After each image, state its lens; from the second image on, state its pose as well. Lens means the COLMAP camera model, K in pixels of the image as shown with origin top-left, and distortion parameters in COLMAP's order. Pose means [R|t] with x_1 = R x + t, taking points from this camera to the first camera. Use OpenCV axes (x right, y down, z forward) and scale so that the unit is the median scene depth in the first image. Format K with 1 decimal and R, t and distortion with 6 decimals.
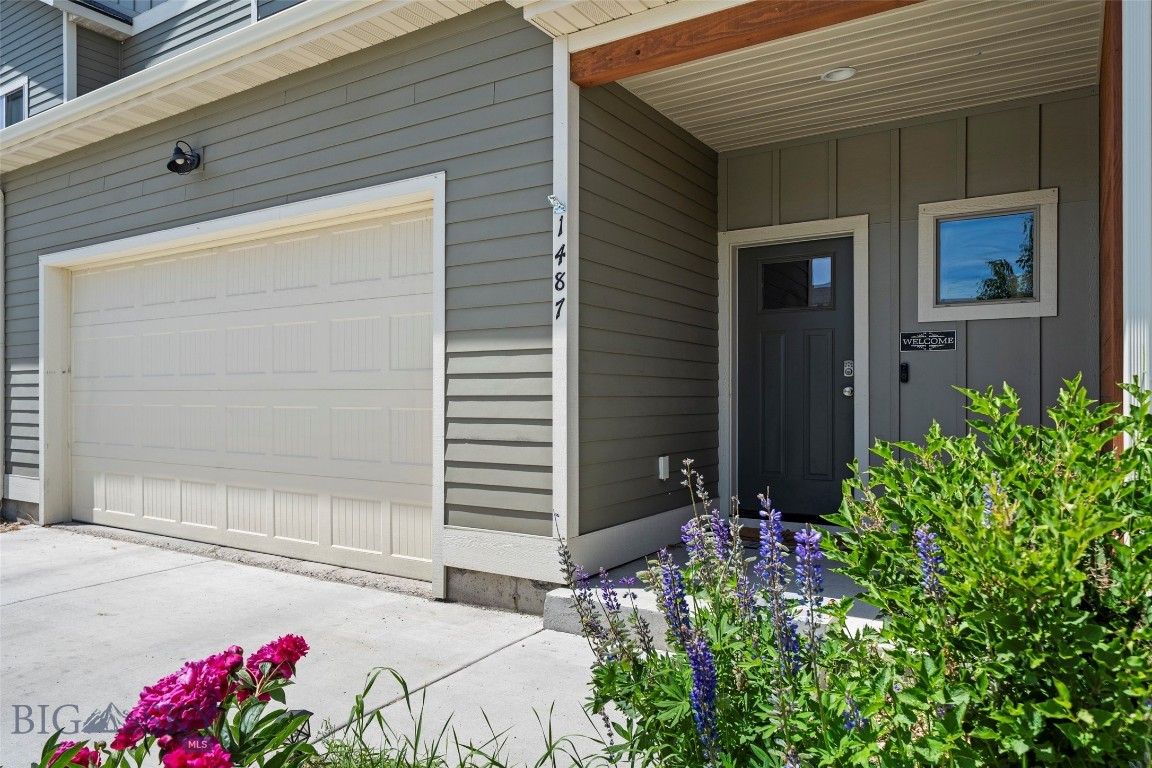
lens RADIAL K [[776.9, 0, 573.4], [0, 776.9, 393.8], [0, 0, 1]] dist [0.000550, -0.001675]
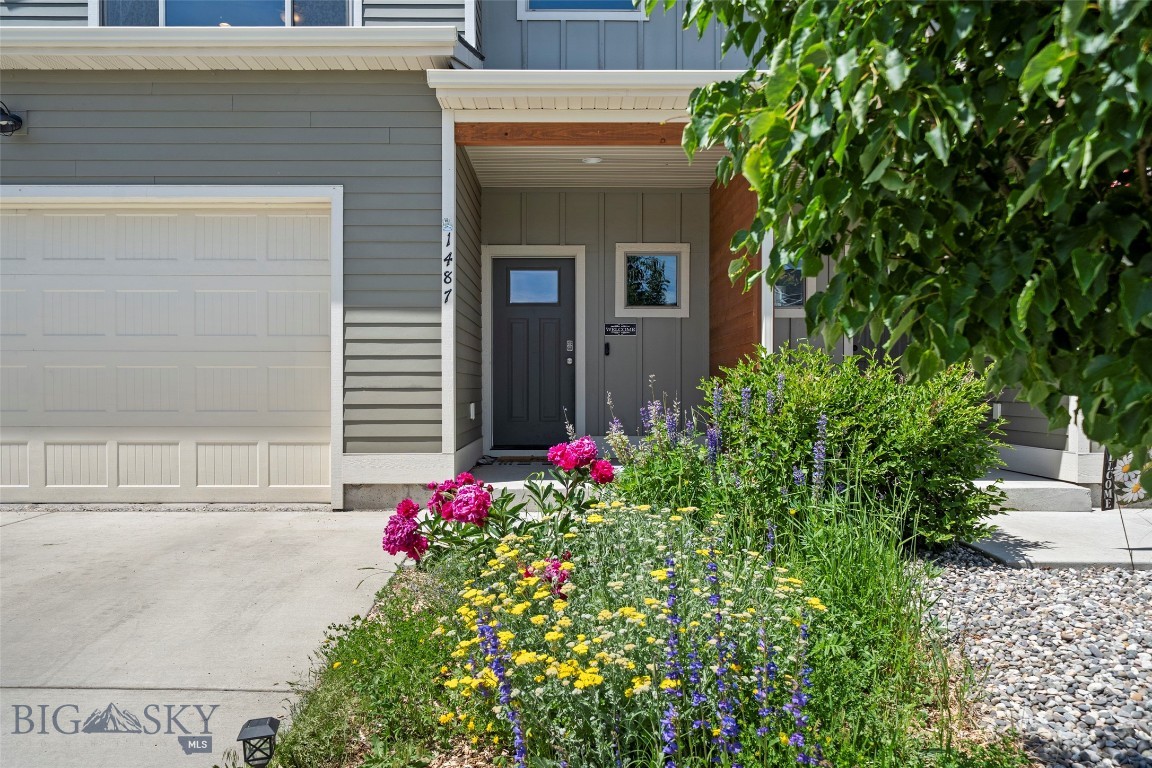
lens RADIAL K [[776.9, 0, 573.4], [0, 776.9, 393.8], [0, 0, 1]] dist [0.000550, -0.001675]
pose [[0.837413, -0.004895, 0.546548, -0.560435], [-0.002152, 0.999923, 0.012253, 0.050599], [-0.546566, -0.011437, 0.837338, -0.322259]]
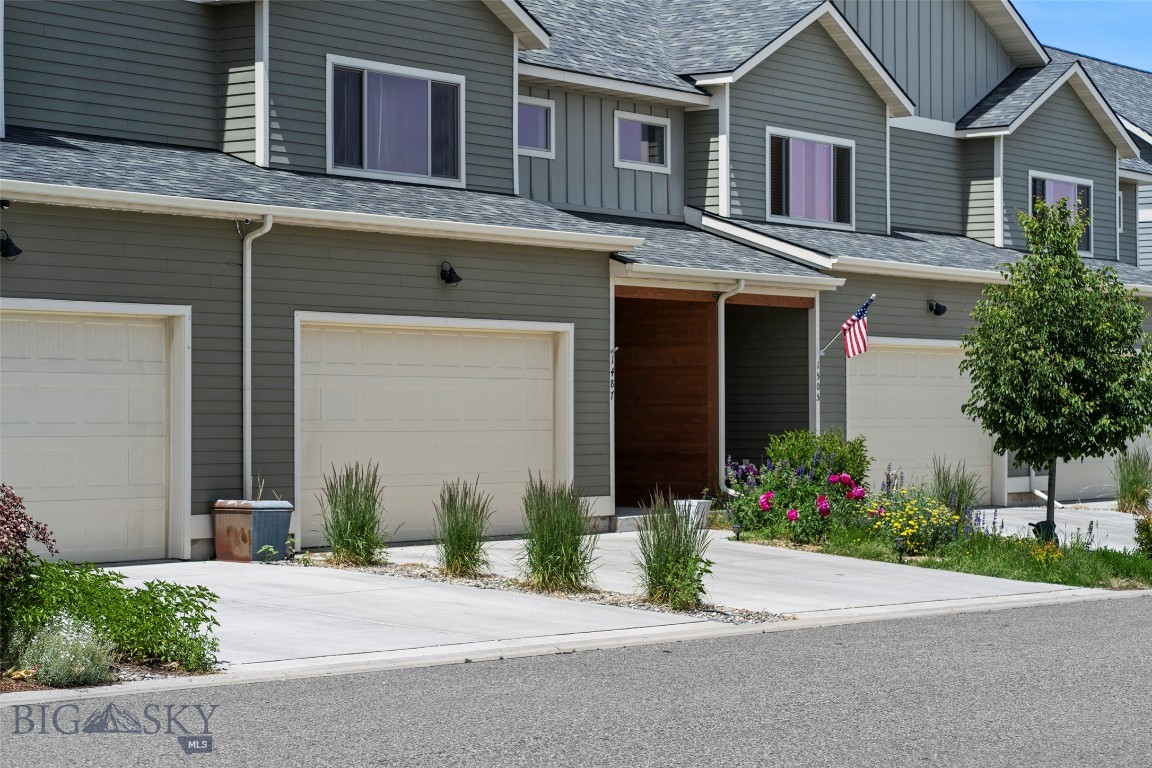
lens RADIAL K [[2789.4, 0, 576.0], [0, 2789.4, 384.0], [0, 0, 1]] dist [-1.078870, 0.044823]
pose [[0.032286, 0.014627, 0.999372, -7.319413], [0.002713, 0.999888, -0.014722, -0.023996], [-0.999475, 0.003186, 0.032242, 0.770179]]
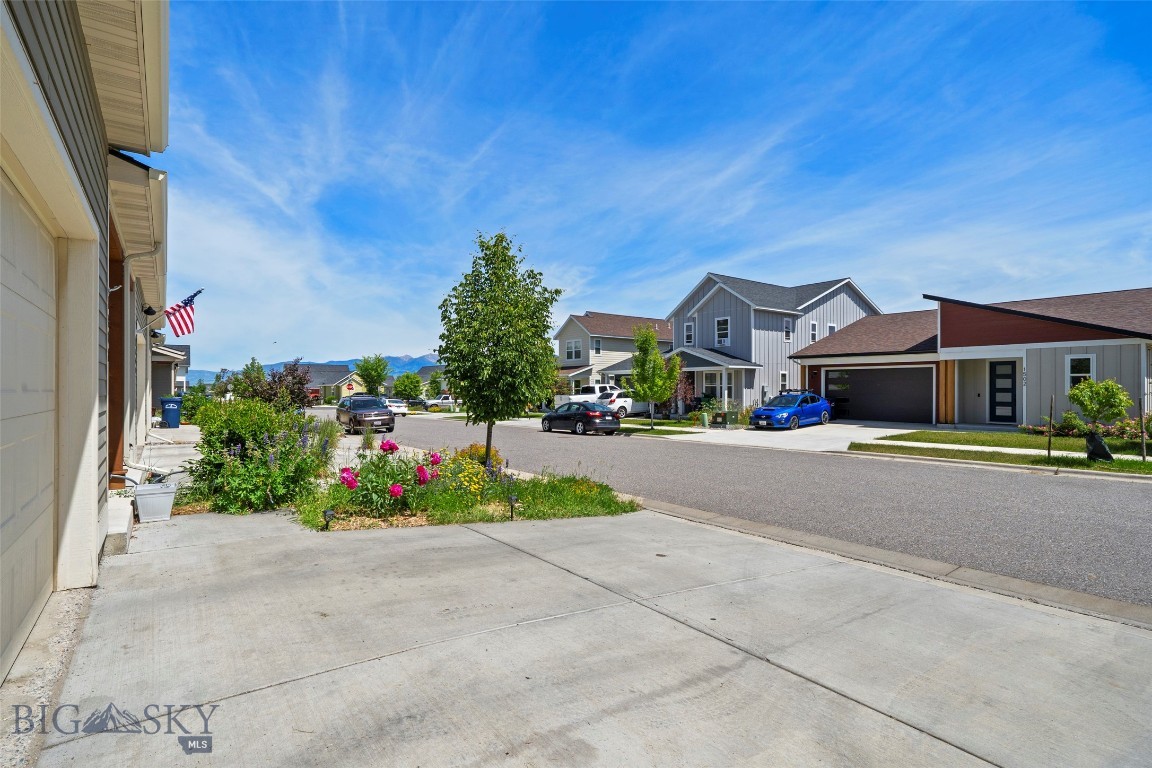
lens RADIAL K [[536.8, 0, 574.0], [0, 536.8, 388.3], [0, 0, 1]] dist [0.000207, 0.000370]
pose [[-0.937914, -0.002914, 0.346854, -1.149206], [-0.006111, 0.999948, -0.008122, -0.036309], [-0.346813, -0.009737, -0.937884, 1.521446]]
